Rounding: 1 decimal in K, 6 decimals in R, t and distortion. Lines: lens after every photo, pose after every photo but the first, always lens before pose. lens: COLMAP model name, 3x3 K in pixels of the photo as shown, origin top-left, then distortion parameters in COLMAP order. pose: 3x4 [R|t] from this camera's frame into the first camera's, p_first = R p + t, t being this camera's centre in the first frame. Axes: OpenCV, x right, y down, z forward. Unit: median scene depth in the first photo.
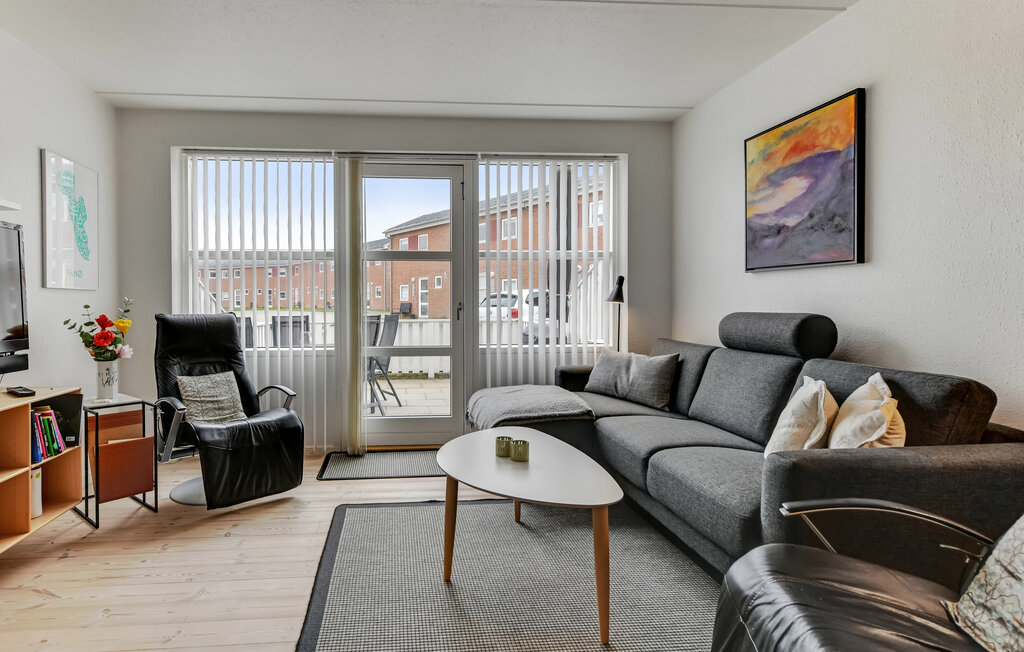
lens RADIAL K [[547.1, 0, 431.9], [0, 547.1, 311.2], [0, 0, 1]] dist [0.005188, 0.000819]
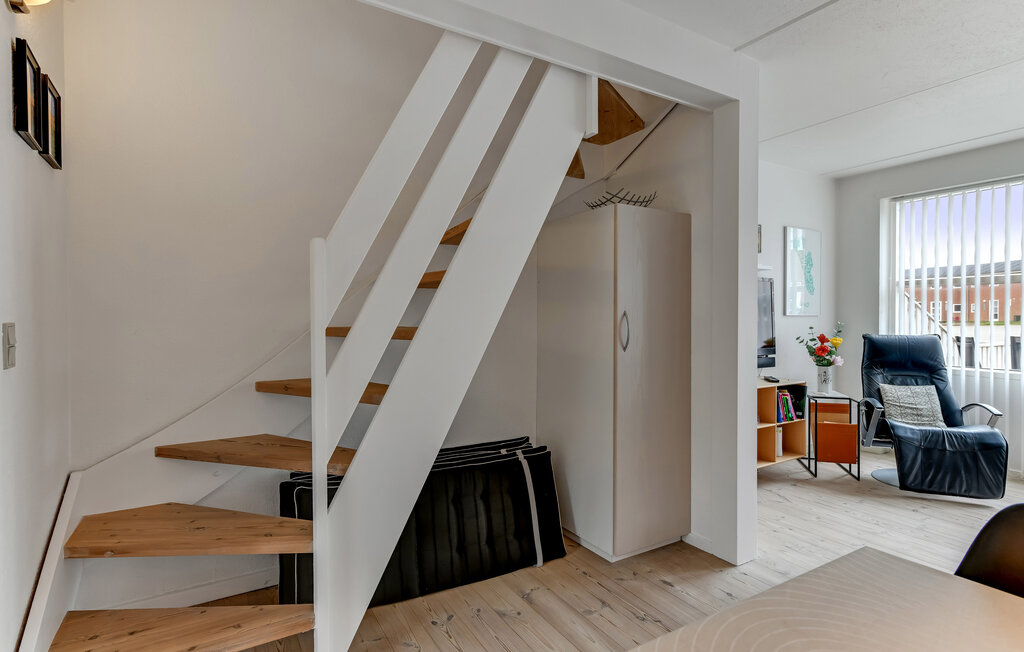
lens RADIAL K [[514.0, 0, 514.0], [0, 514.0, 317.4], [0, 0, 1]] dist [0.001373, 0.000228]
pose [[0.456585, 0.006624, -0.889655, 0.229853], [-0.014998, 0.999887, -0.000252, -0.024221], [0.889554, 0.013458, 0.456633, -0.334357]]
